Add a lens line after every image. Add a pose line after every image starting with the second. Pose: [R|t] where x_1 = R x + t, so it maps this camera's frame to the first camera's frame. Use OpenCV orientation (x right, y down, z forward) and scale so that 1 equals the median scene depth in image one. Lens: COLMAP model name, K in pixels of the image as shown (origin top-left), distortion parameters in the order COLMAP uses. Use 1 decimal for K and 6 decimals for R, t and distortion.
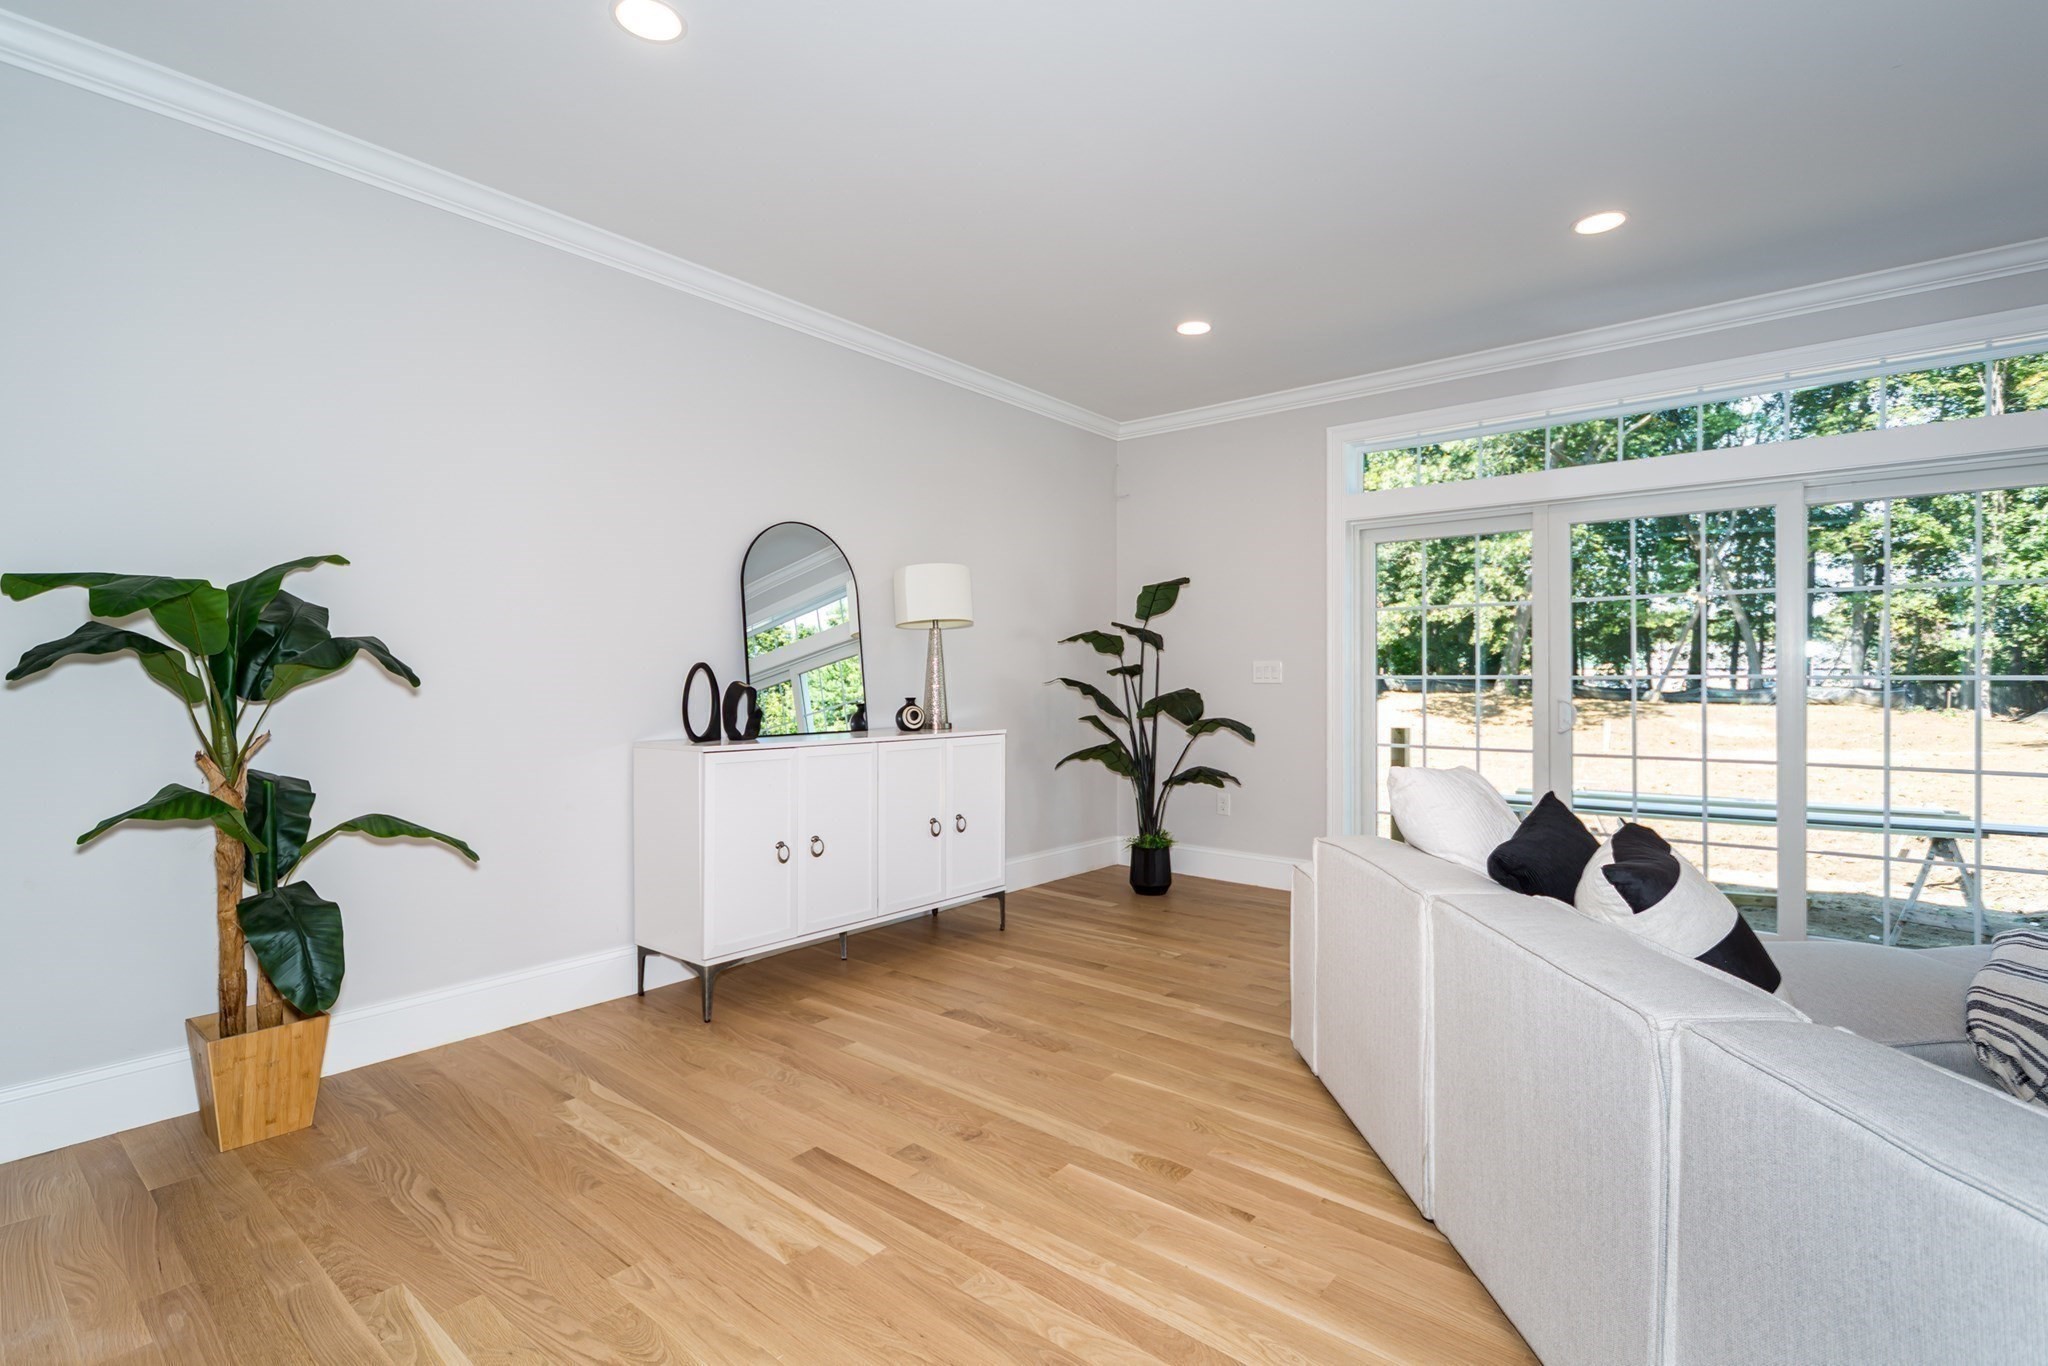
lens RADIAL K [[955.3, 0, 1020.7], [0, 955.3, 685.6], [0, 0, 1]] dist [0.001214, 0.000275]
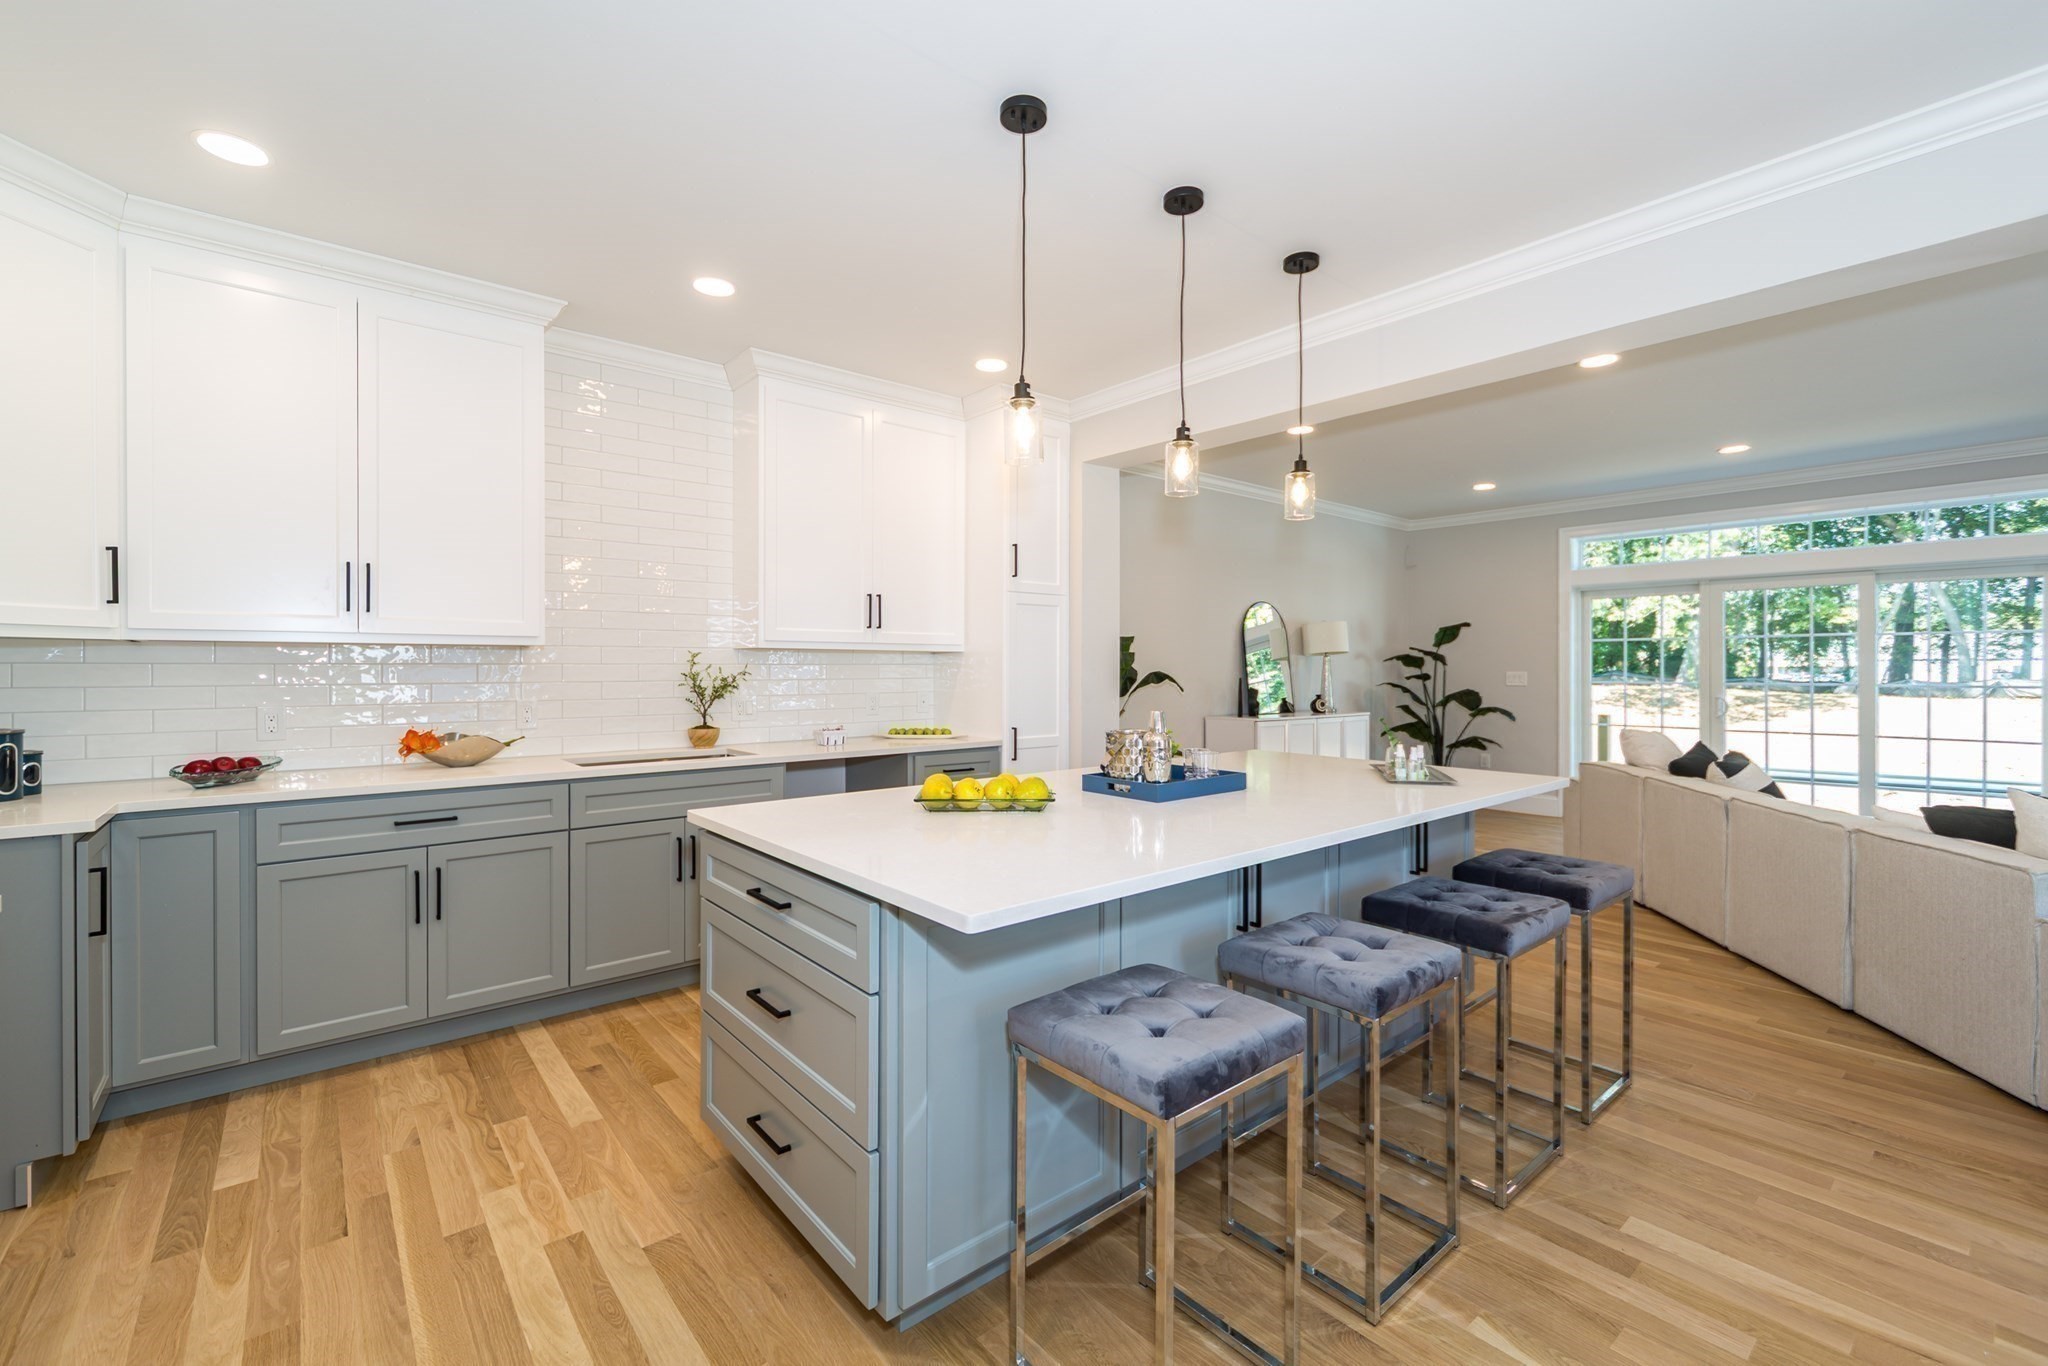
lens RADIAL K [[876.2, 0, 1029.0], [0, 876.2, 672.2], [0, 0, 1]] dist [-0.001499, -0.000076]
pose [[0.984151, -0.002395, -0.177317, -0.294191], [0.001336, 0.999981, -0.006093, -0.016852], [0.177328, 0.005760, 0.984135, -0.611751]]
